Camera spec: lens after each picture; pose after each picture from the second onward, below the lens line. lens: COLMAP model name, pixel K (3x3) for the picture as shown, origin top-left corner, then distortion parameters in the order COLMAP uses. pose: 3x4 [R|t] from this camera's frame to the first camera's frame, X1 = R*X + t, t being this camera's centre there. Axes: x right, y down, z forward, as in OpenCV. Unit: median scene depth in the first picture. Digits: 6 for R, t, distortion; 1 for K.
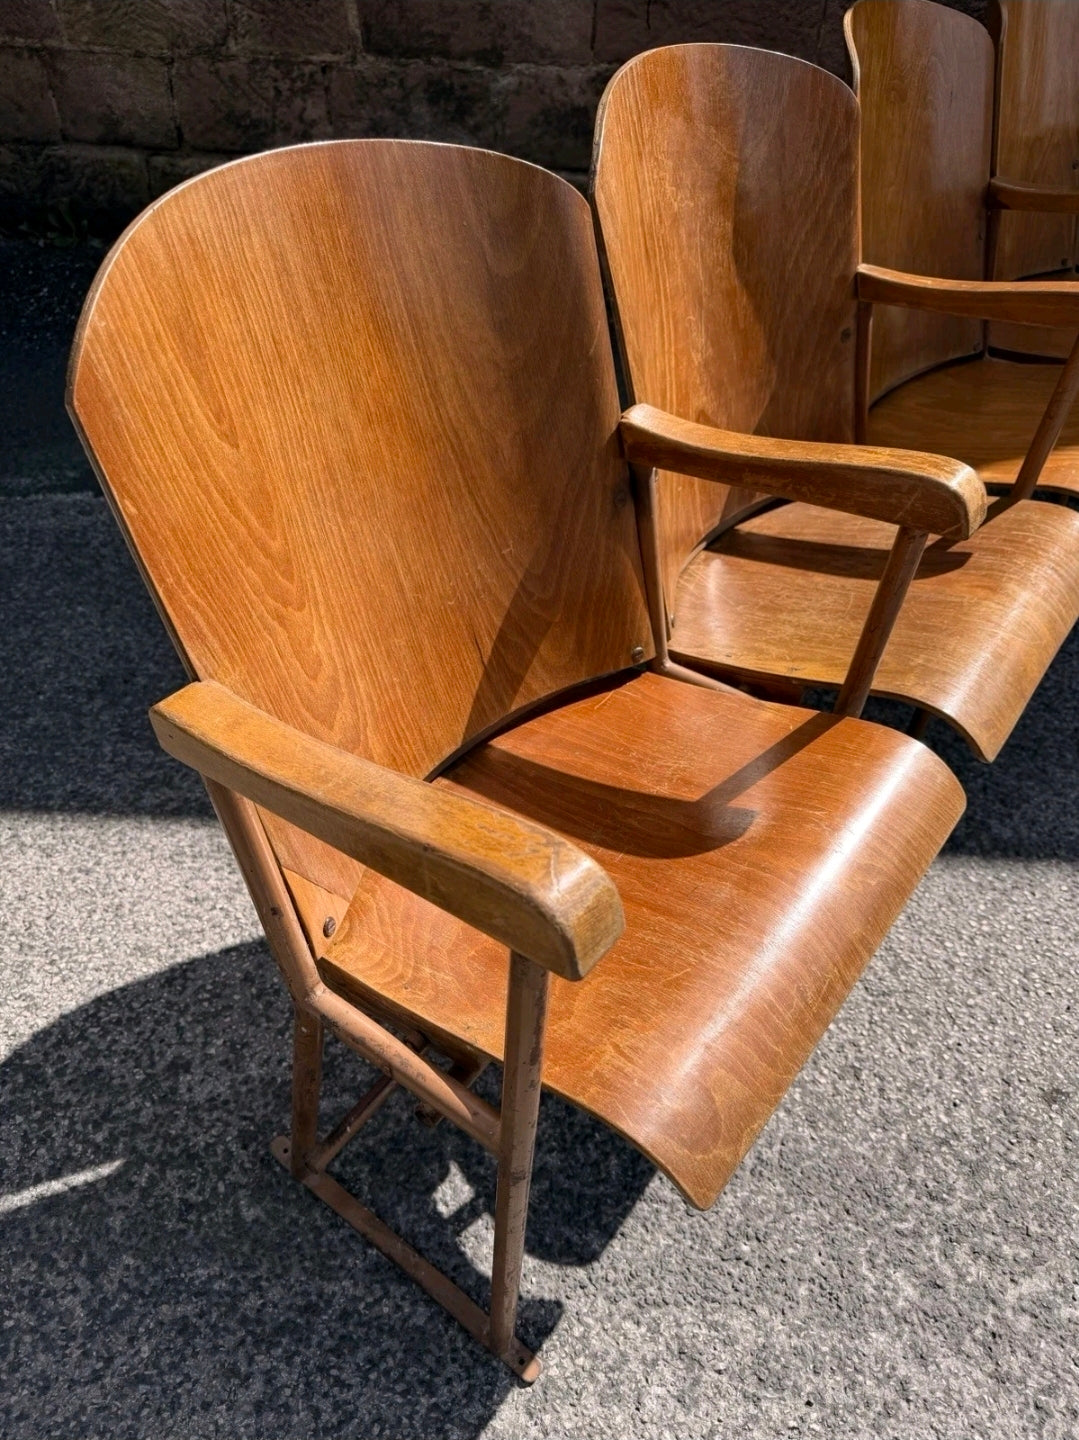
lens RADIAL K [[1013.2, 0, 541.3], [0, 1013.2, 730.1], [0, 0, 1]] dist [0.016535, -0.034194]
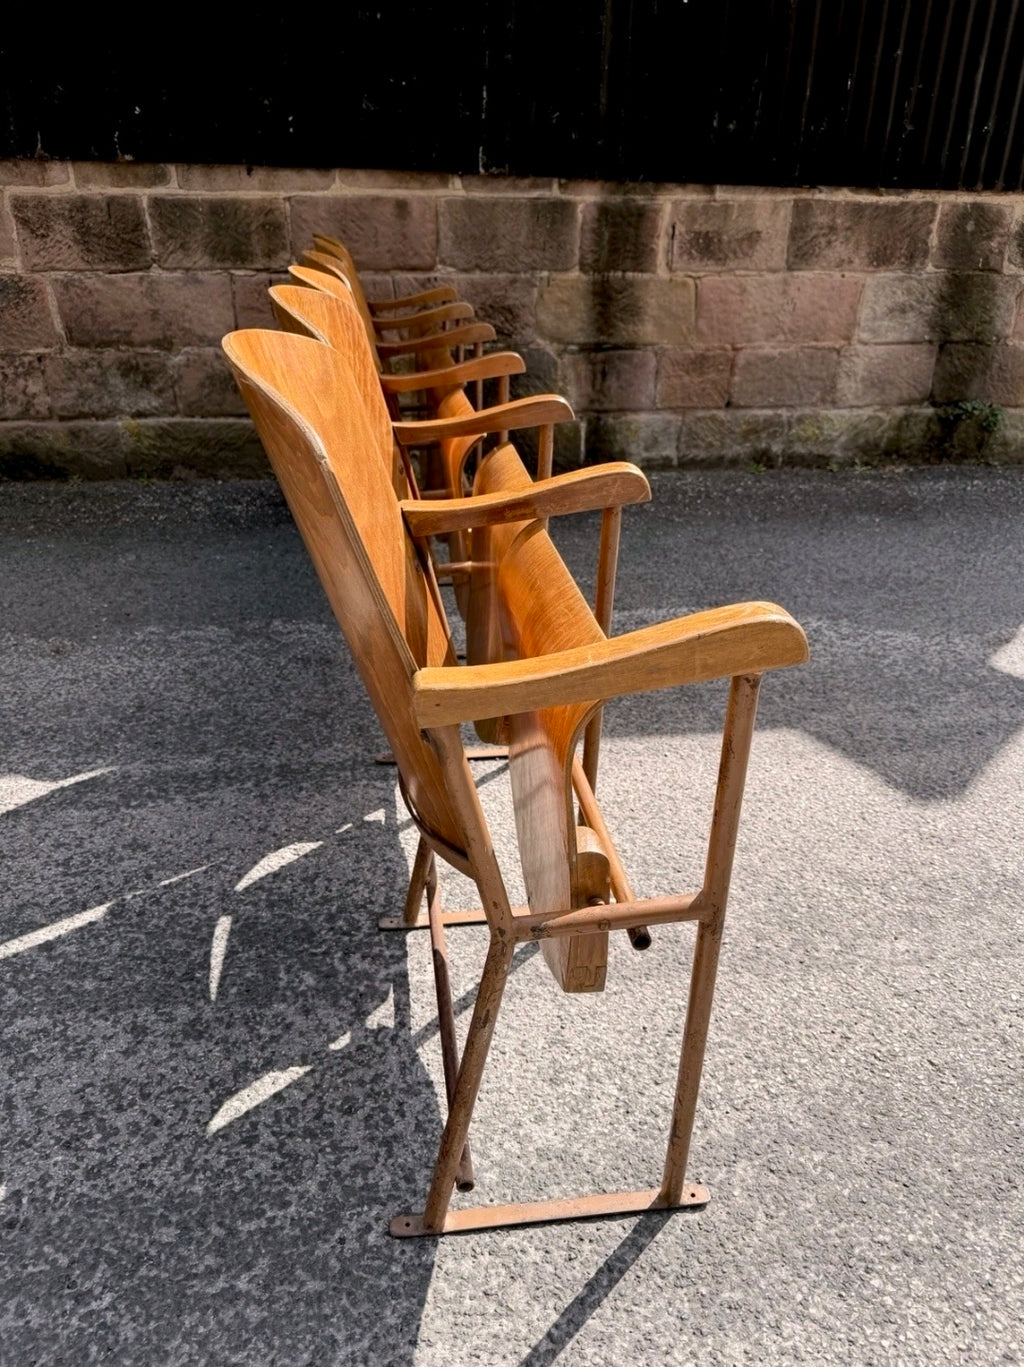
lens RADIAL K [[961.8, 0, 515.5], [0, 961.8, 697.7], [0, 0, 1]] dist [0.016535, -0.034194]
pose [[0.985048, -0.102994, 0.138103, 0.461696], [0.137178, 0.953861, -0.267078, 0.526098], [-0.104224, 0.282030, 0.953728, -0.422031]]
